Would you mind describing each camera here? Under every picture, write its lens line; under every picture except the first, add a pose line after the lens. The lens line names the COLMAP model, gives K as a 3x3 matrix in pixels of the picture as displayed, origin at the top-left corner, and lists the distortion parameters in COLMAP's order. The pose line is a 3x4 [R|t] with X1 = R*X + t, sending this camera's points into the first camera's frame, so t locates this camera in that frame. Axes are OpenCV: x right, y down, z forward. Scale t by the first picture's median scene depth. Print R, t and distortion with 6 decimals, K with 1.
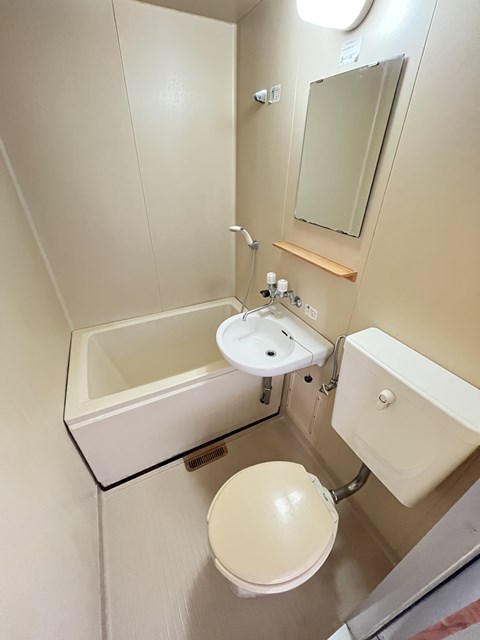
lens RADIAL K [[259.7, 0, 240.0], [0, 259.7, 320.0], [0, 0, 1]] dist [-0.000264, 0.000024]
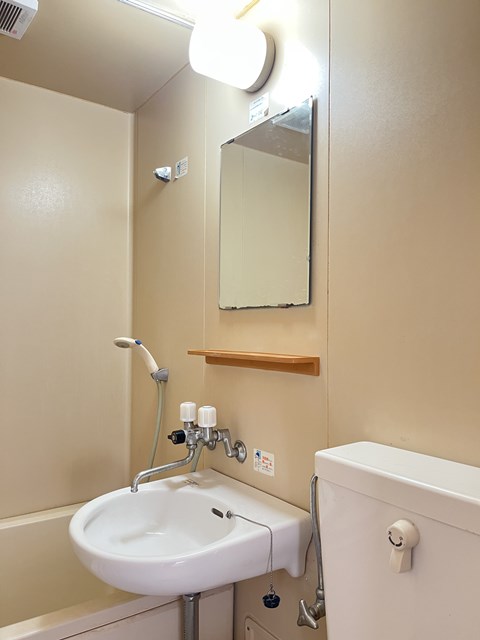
lens RADIAL K [[485.5, 0, 241.1], [0, 485.5, 330.7], [0, 0, 1]] dist [0.060518, -0.096161]
pose [[0.986492, -0.000470, 0.163808, 0.065909], [0.087370, 0.847392, -0.523731, 0.255030], [-0.138563, 0.530968, 0.835986, 0.037769]]
